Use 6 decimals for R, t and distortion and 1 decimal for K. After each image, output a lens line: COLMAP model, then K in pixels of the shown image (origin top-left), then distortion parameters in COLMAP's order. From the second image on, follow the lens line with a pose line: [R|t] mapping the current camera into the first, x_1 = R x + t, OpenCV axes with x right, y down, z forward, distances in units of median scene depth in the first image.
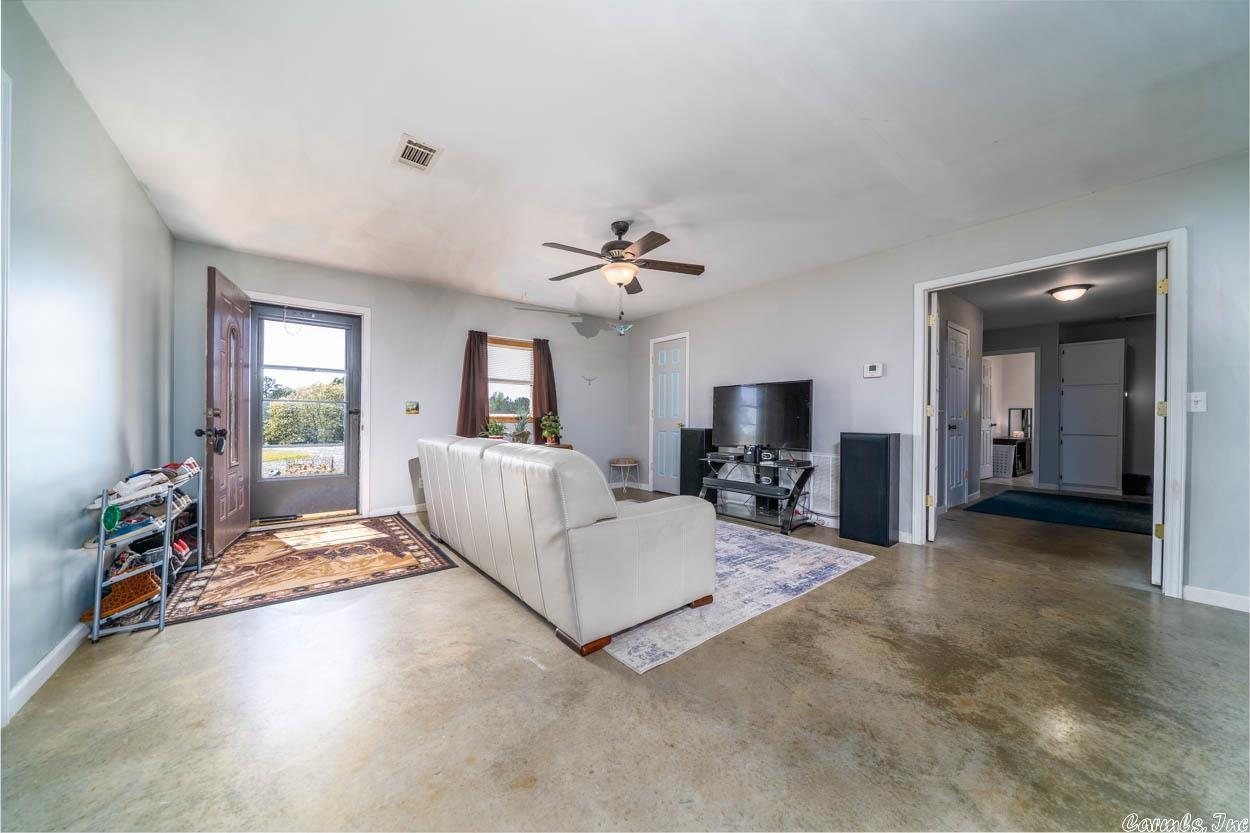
lens RADIAL K [[422.4, 0, 631.2], [0, 422.4, 421.3], [0, 0, 1]] dist [-0.002036, -0.000119]
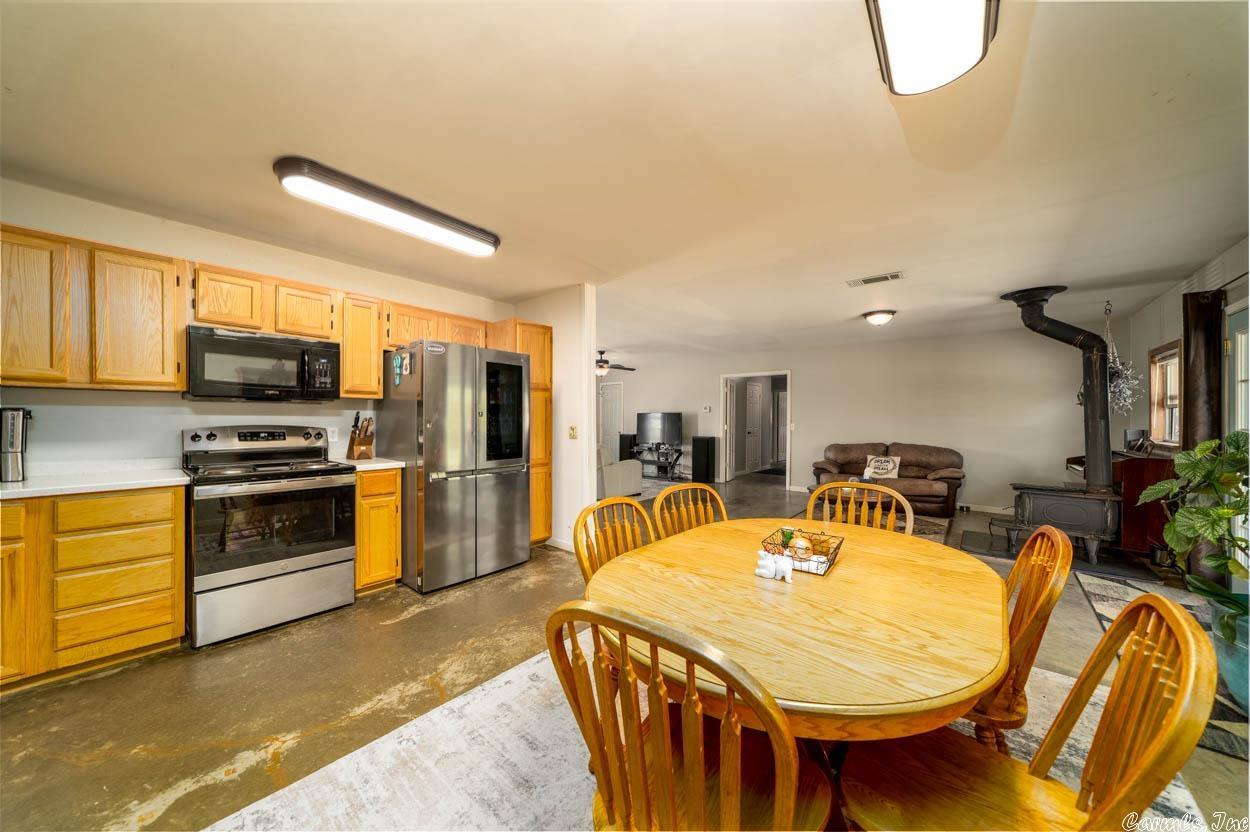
lens RADIAL K [[427.8, 0, 618.5], [0, 427.8, 417.6], [0, 0, 1]] dist [-0.001871, -0.000142]
pose [[0.984148, -0.002284, 0.177333, -0.279169], [0.004555, 0.999913, -0.012405, -0.042476], [-0.177289, 0.013016, 0.984073, -1.085290]]
